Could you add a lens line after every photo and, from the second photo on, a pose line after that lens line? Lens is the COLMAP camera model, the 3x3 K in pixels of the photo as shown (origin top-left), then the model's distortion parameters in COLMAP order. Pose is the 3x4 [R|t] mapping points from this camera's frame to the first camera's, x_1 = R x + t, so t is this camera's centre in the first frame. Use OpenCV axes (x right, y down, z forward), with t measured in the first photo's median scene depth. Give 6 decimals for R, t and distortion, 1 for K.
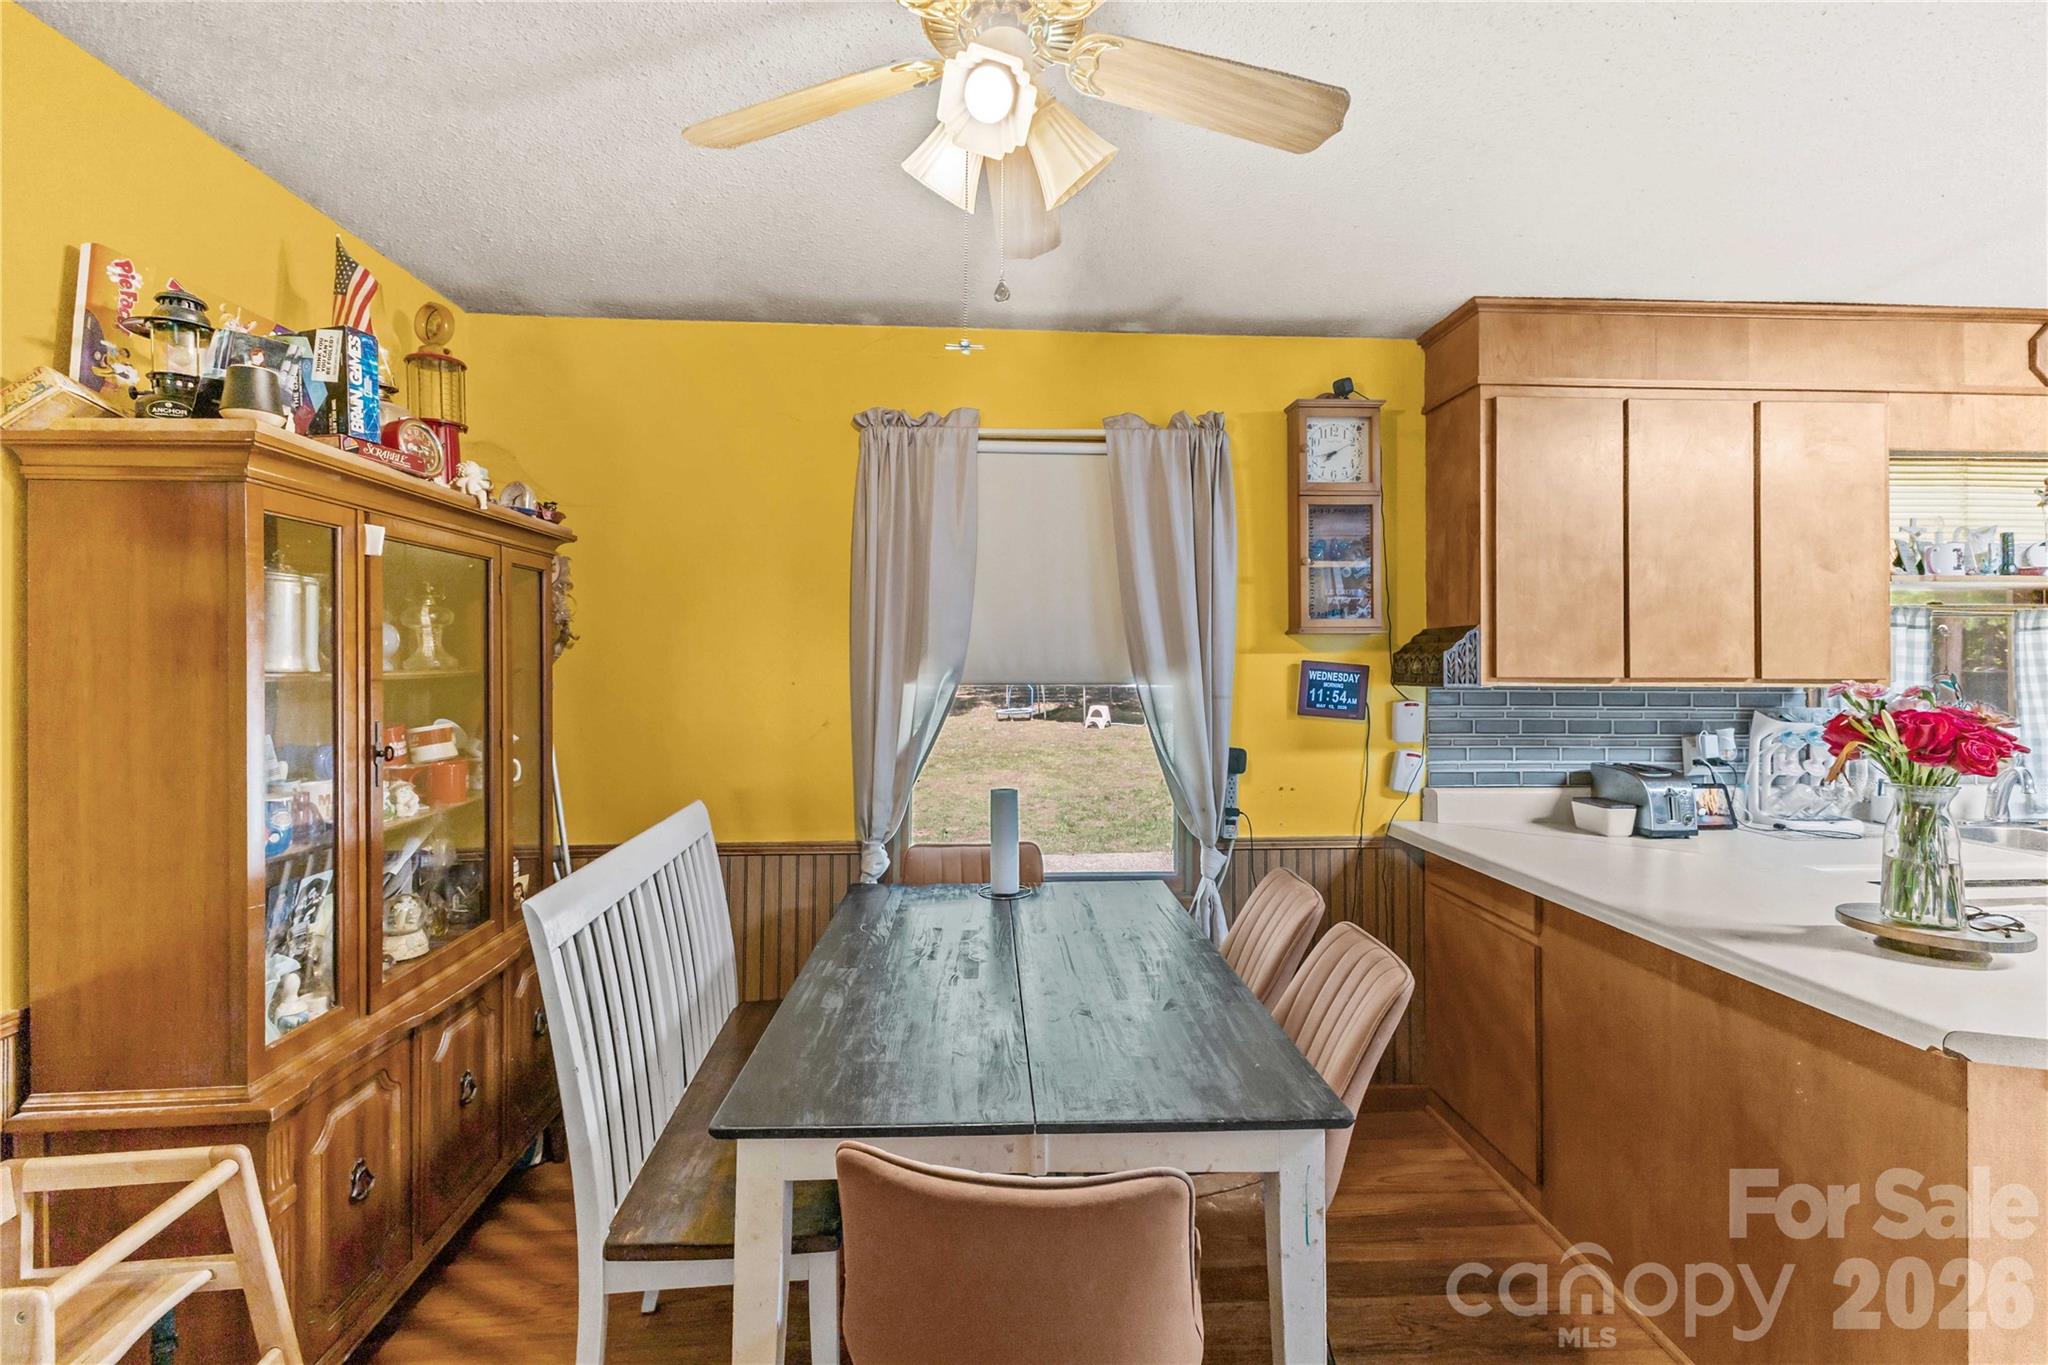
lens RADIAL K [[885.1, 0, 1020.7], [0, 885.1, 654.7], [0, 0, 1]] dist [0.007515, -0.000823]
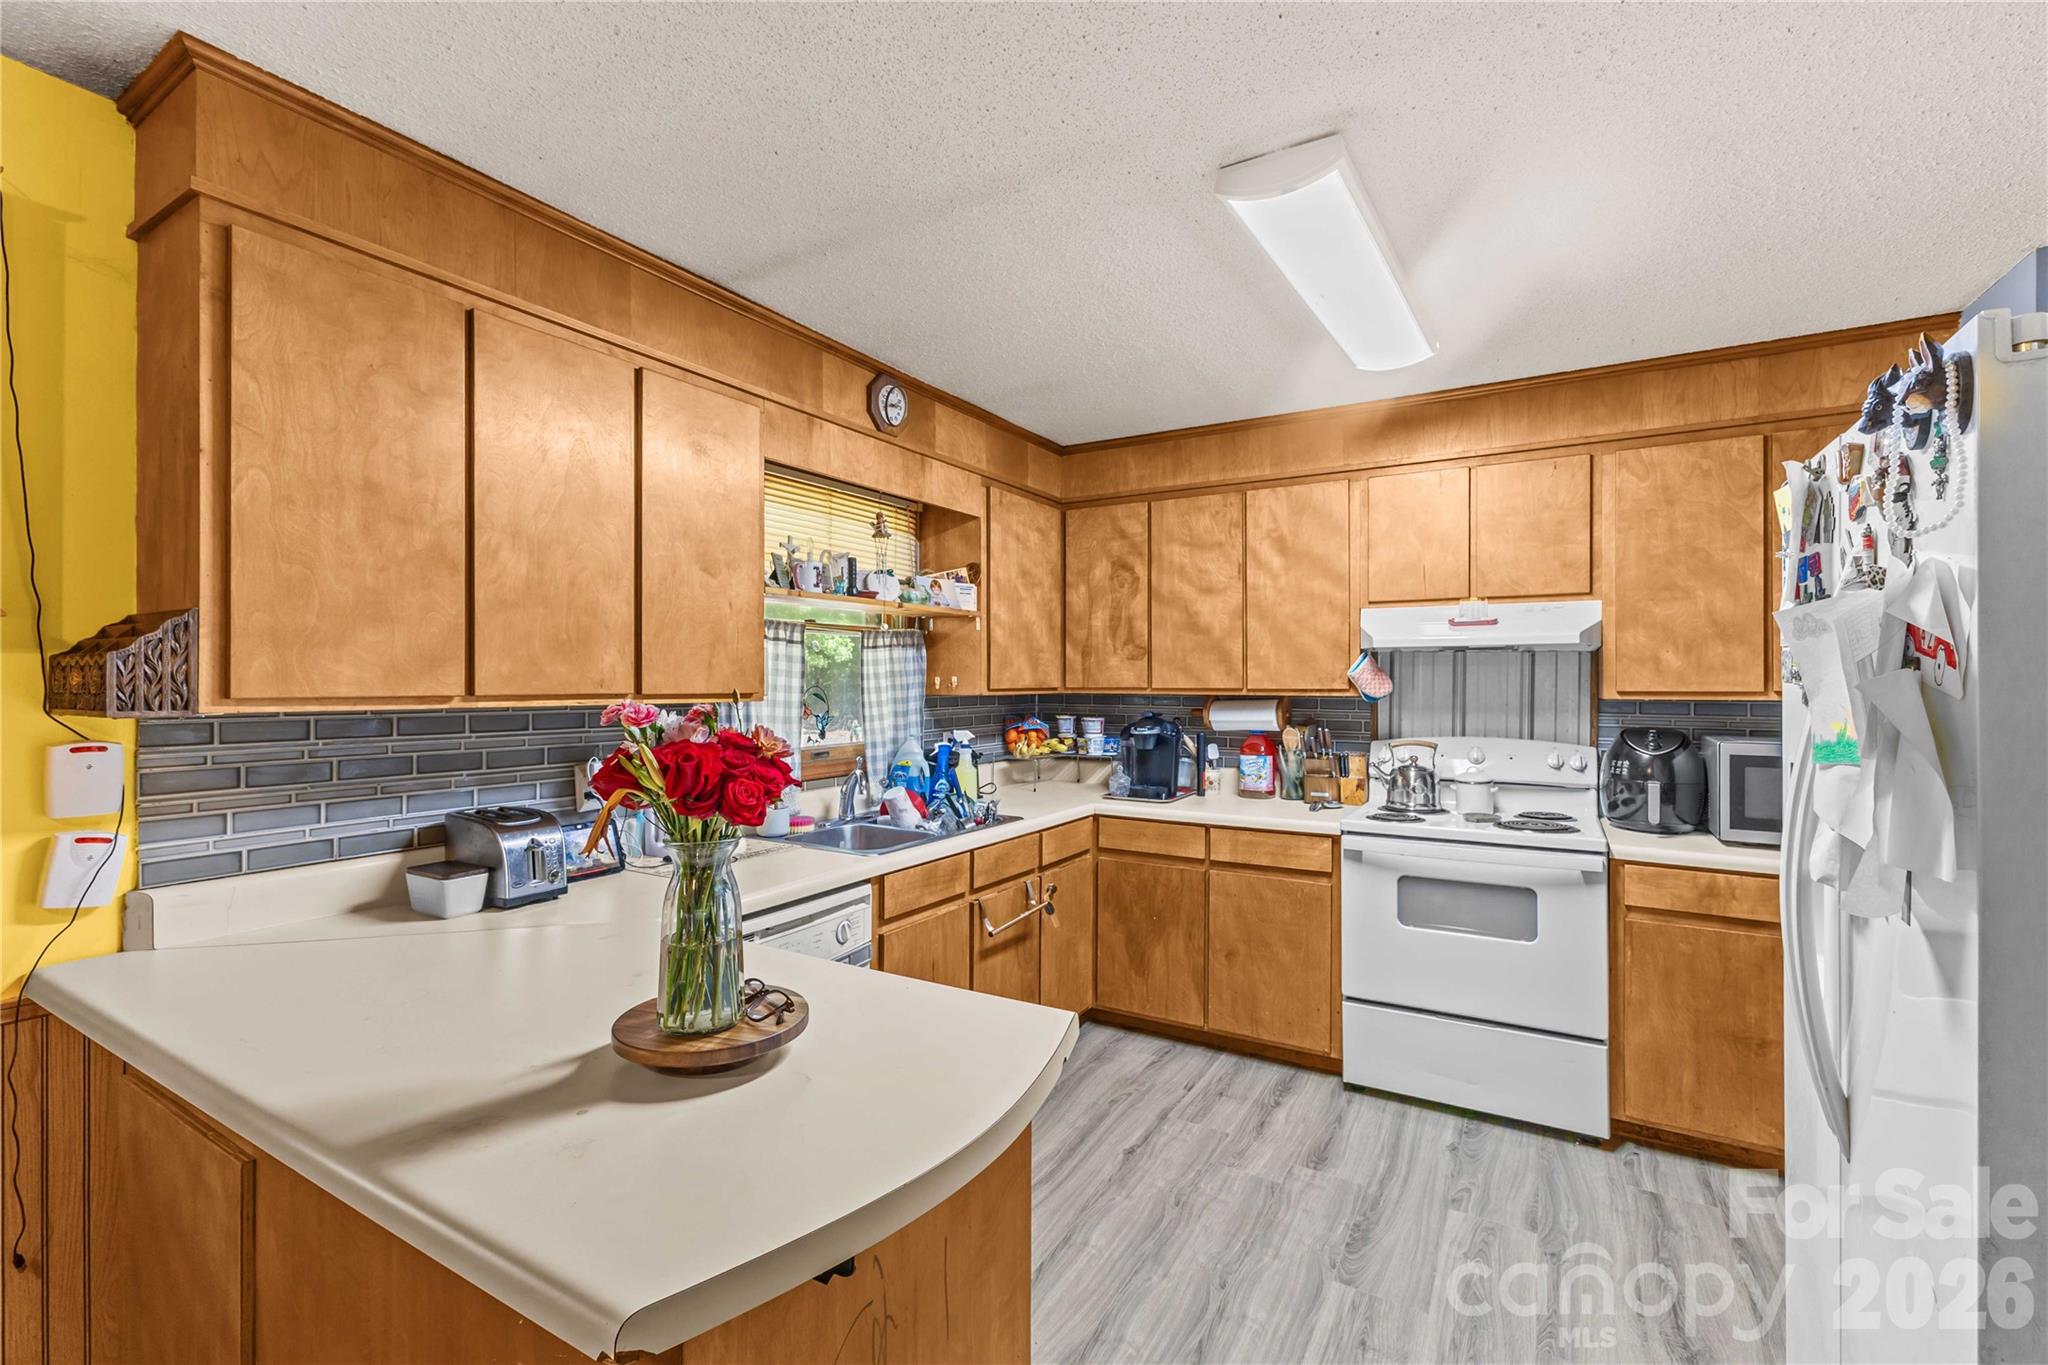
lens RADIAL K [[884.0, 0, 1024.0], [0, 884.0, 682.5], [0, 0, 1]] dist [0.008485, -0.000498]
pose [[0.560234, -0.003305, 0.828327, 0.320397], [-0.010591, 0.999882, 0.011153, 0.002350], [-0.828266, -0.015021, 0.560133, 0.212048]]
